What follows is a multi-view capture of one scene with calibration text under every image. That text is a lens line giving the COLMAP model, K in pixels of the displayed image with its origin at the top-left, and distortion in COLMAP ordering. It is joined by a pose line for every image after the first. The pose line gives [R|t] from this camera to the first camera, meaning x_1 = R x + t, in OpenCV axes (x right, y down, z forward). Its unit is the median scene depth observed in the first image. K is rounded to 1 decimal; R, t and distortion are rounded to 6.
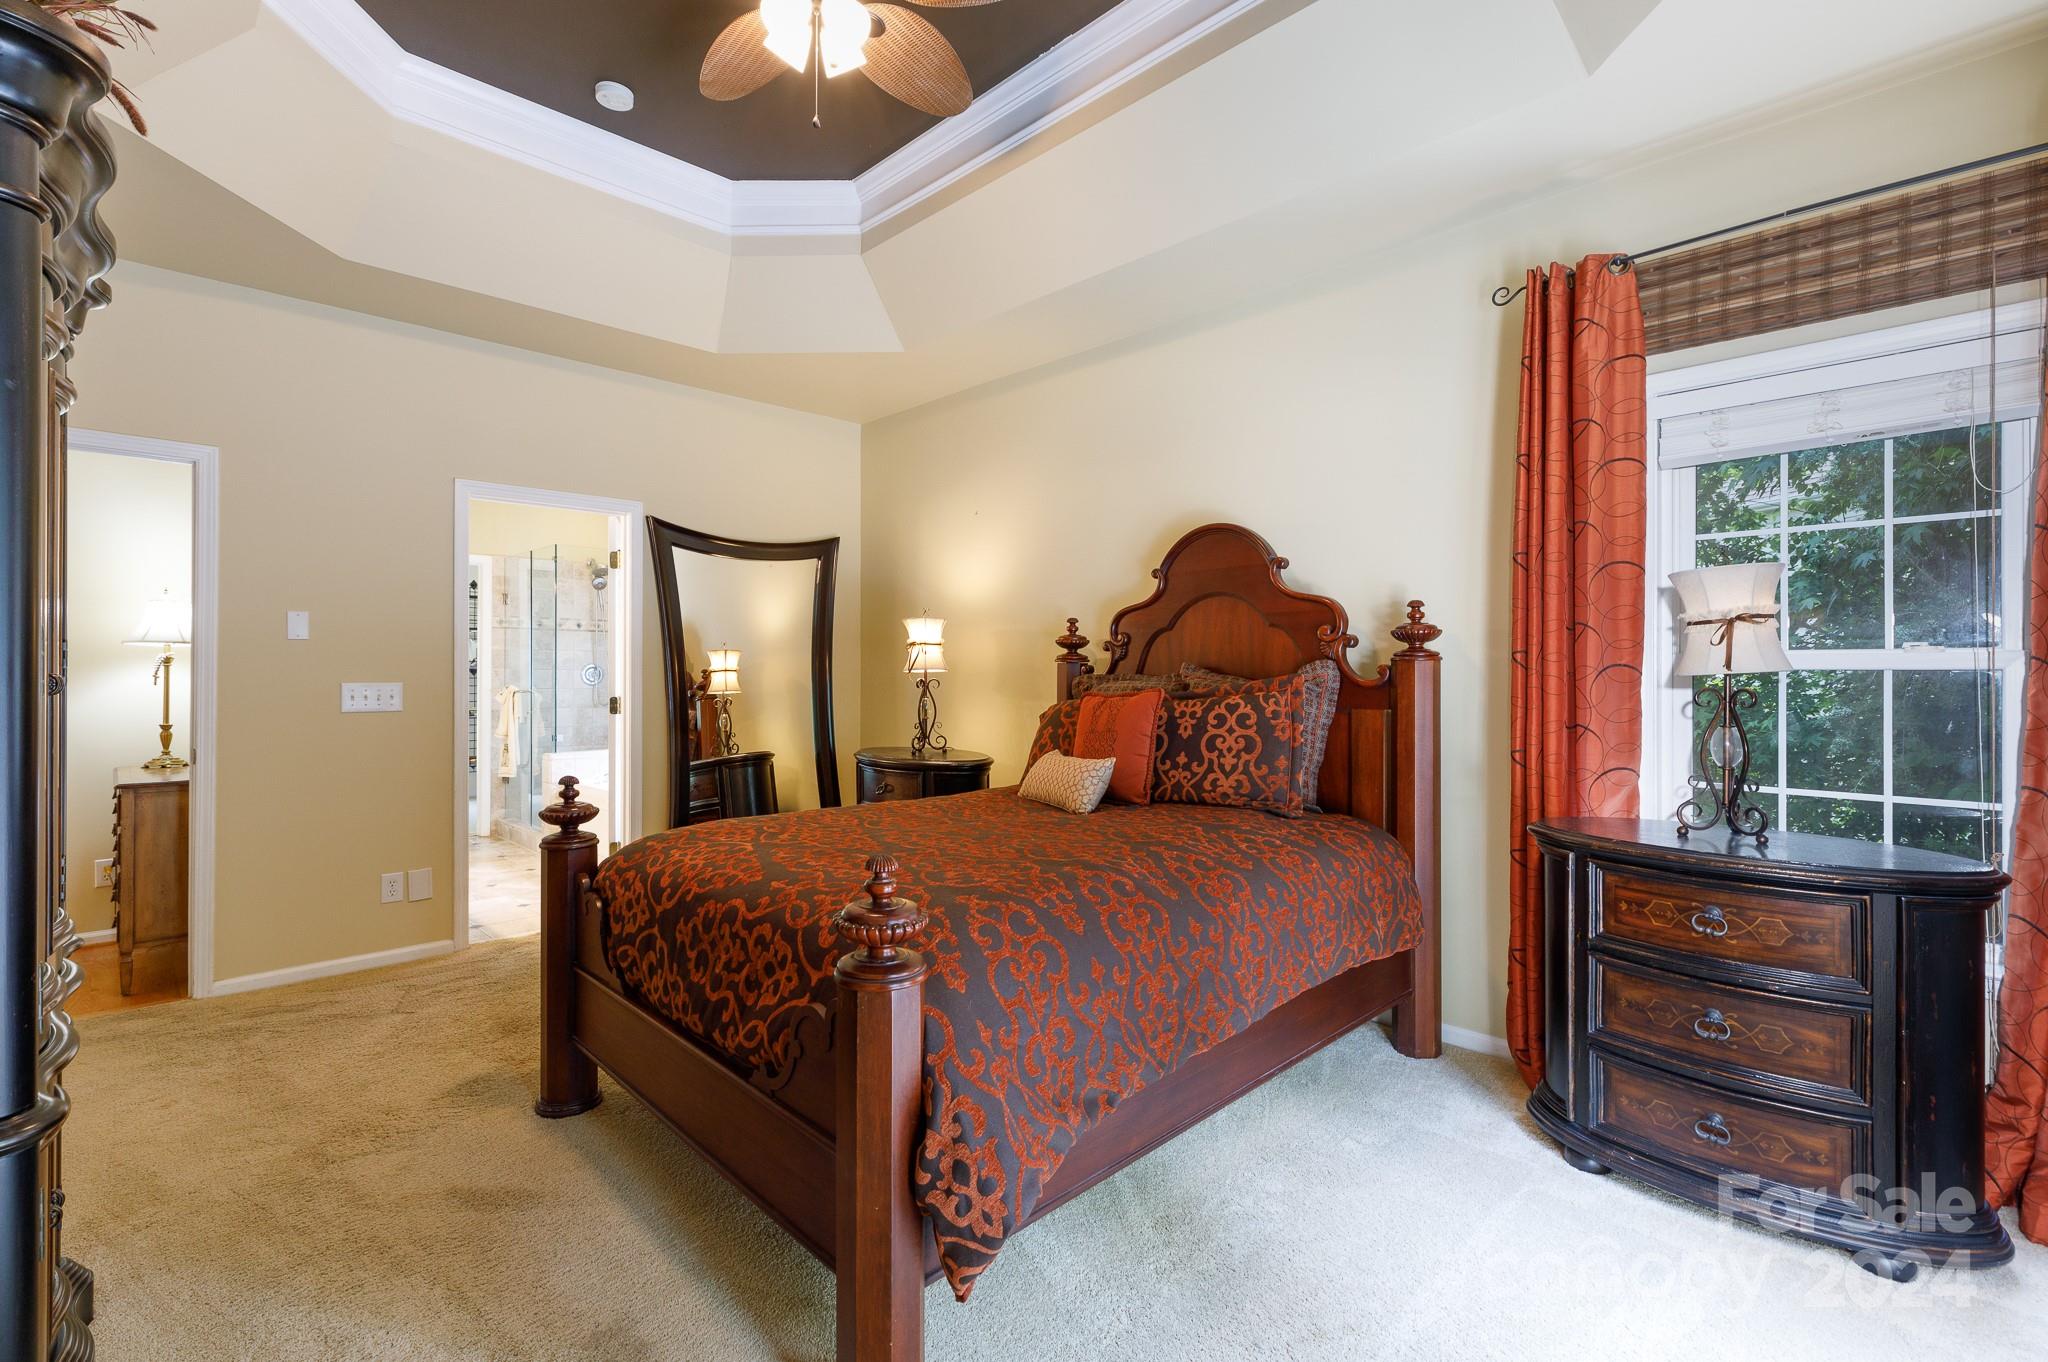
lens RADIAL K [[918.7, 0, 1030.1], [0, 918.7, 669.7], [0, 0, 1]] dist [0.004613, -0.000618]
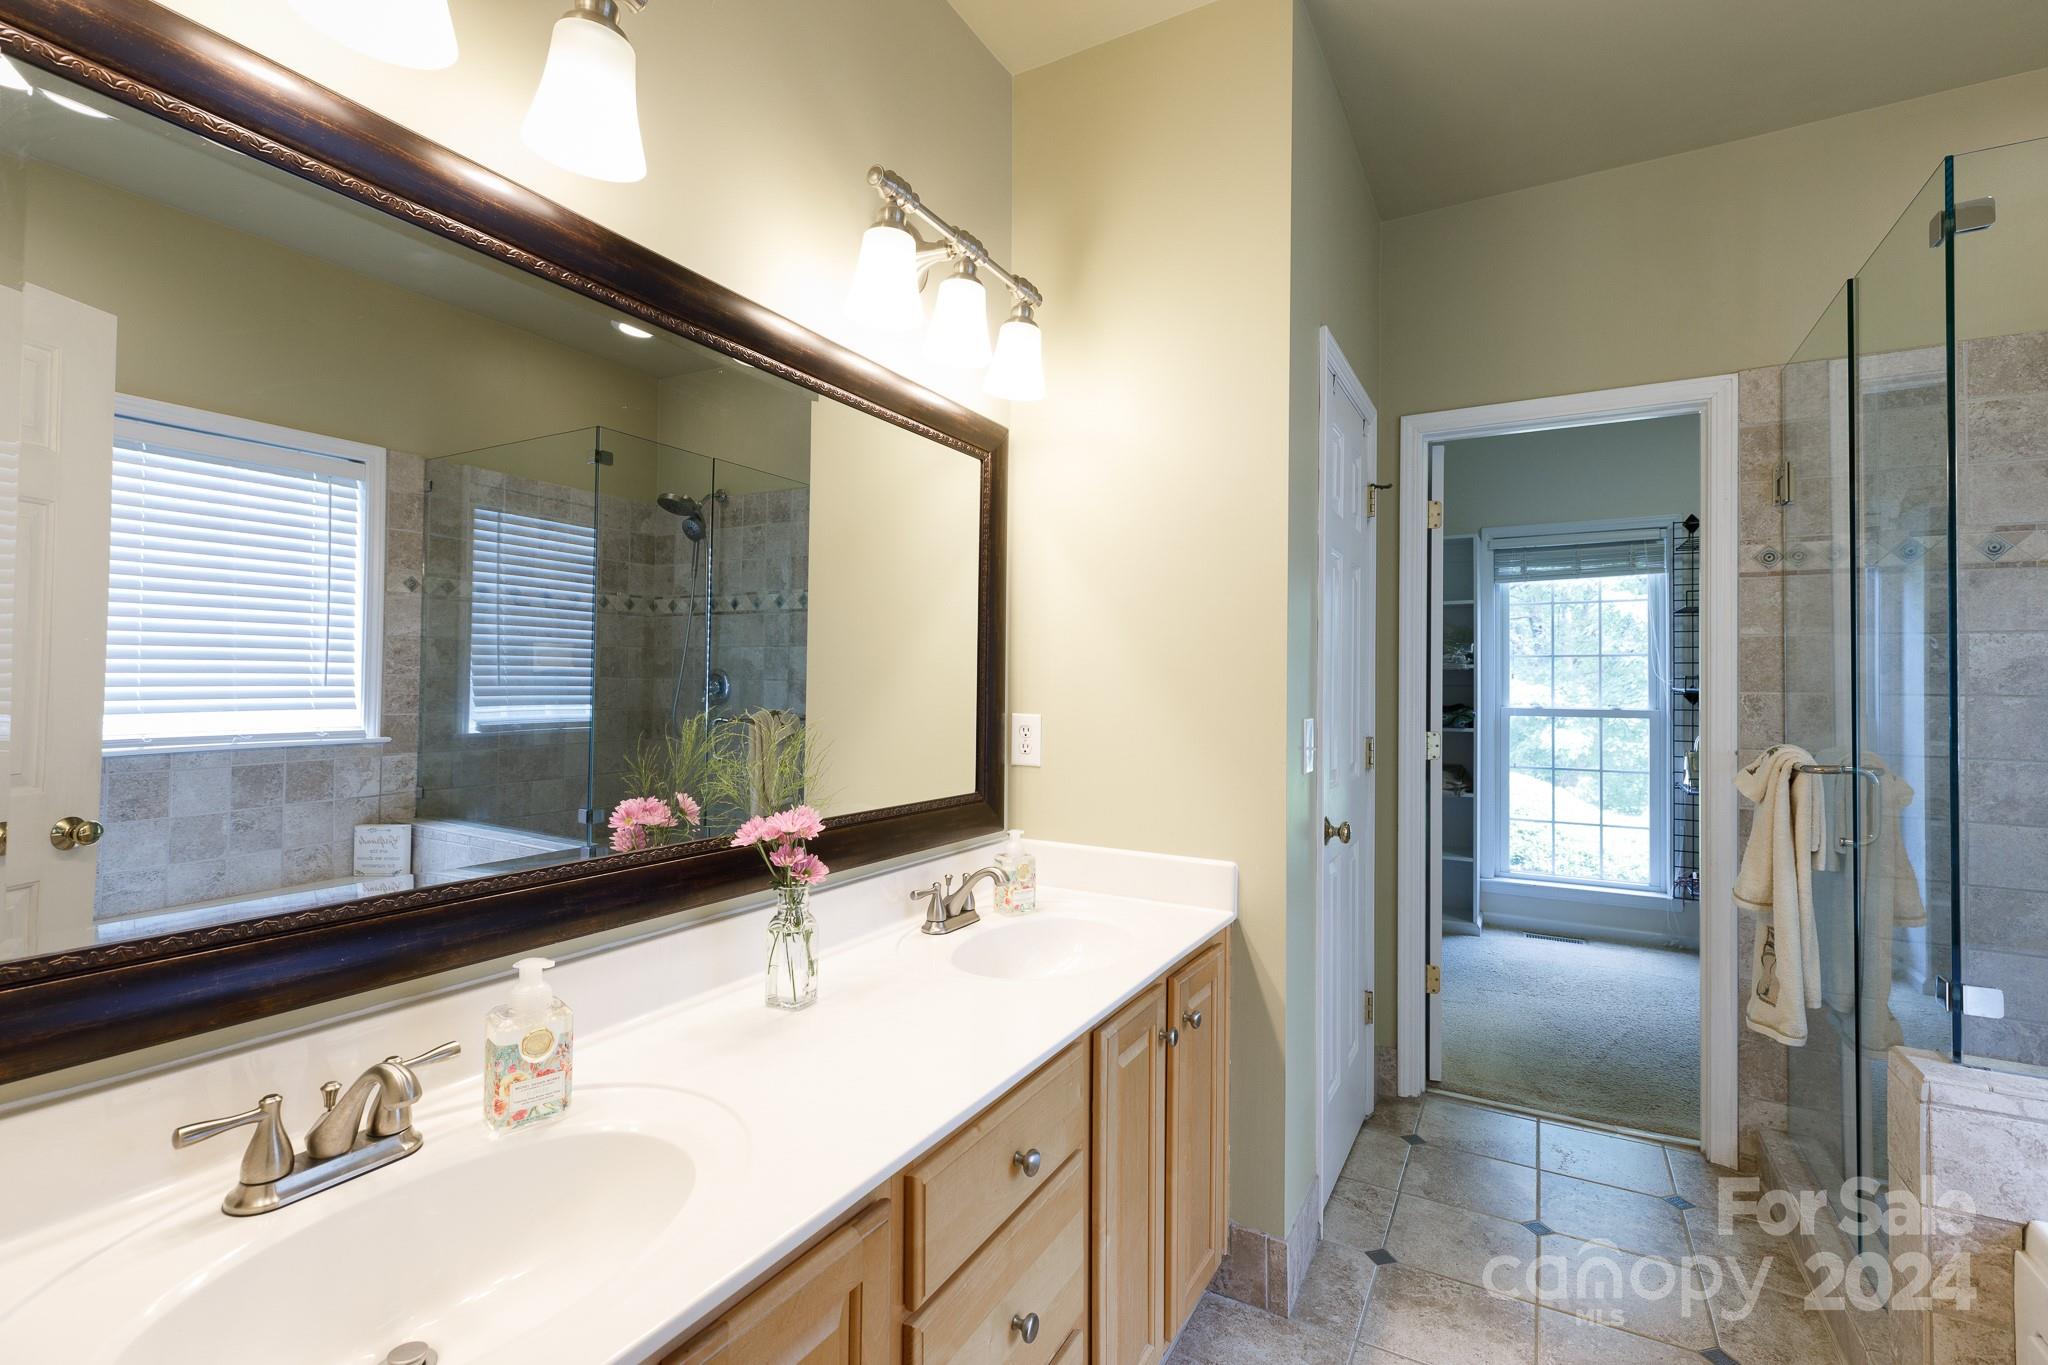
lens RADIAL K [[918.7, 0, 1024.2], [0, 918.7, 674.7], [0, 0, 1]] dist [0.004613, -0.000618]
pose [[0.280313, -0.008298, -0.959873, -0.304796], [-0.005980, 0.999928, -0.010390, -0.002338], [0.959890, 0.008653, 0.280243, 0.601753]]
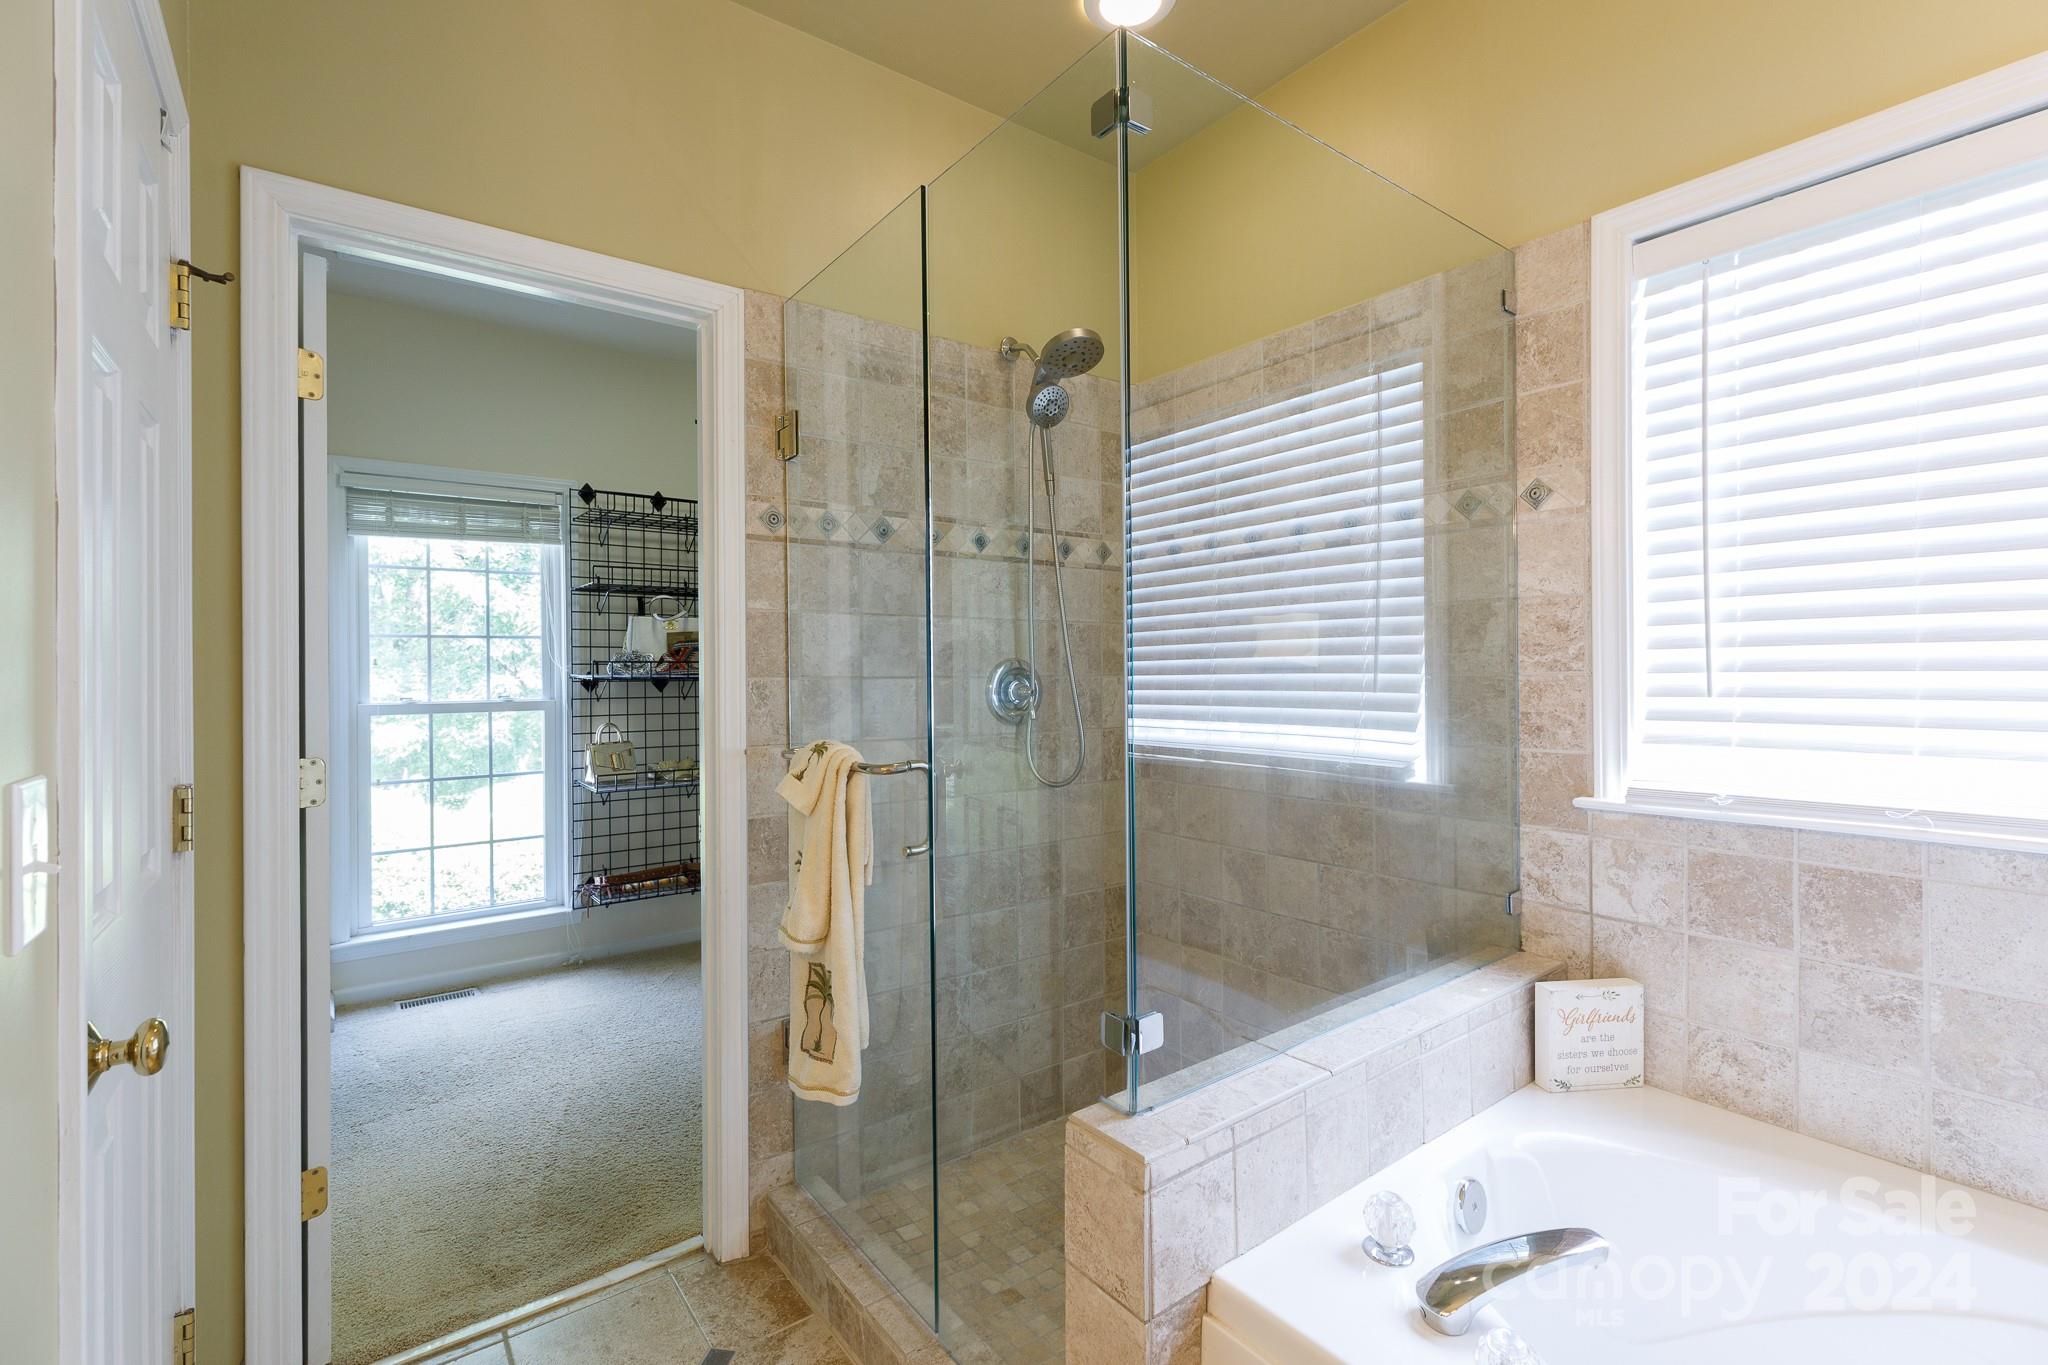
lens RADIAL K [[918.7, 0, 1028.3], [0, 918.7, 667.9], [0, 0, 1]] dist [0.004613, -0.000618]
pose [[0.991841, -0.010274, -0.127069, -0.433463], [0.010167, 0.999947, -0.001494, -0.002791], [0.127077, 0.000190, 0.991893, 0.681228]]
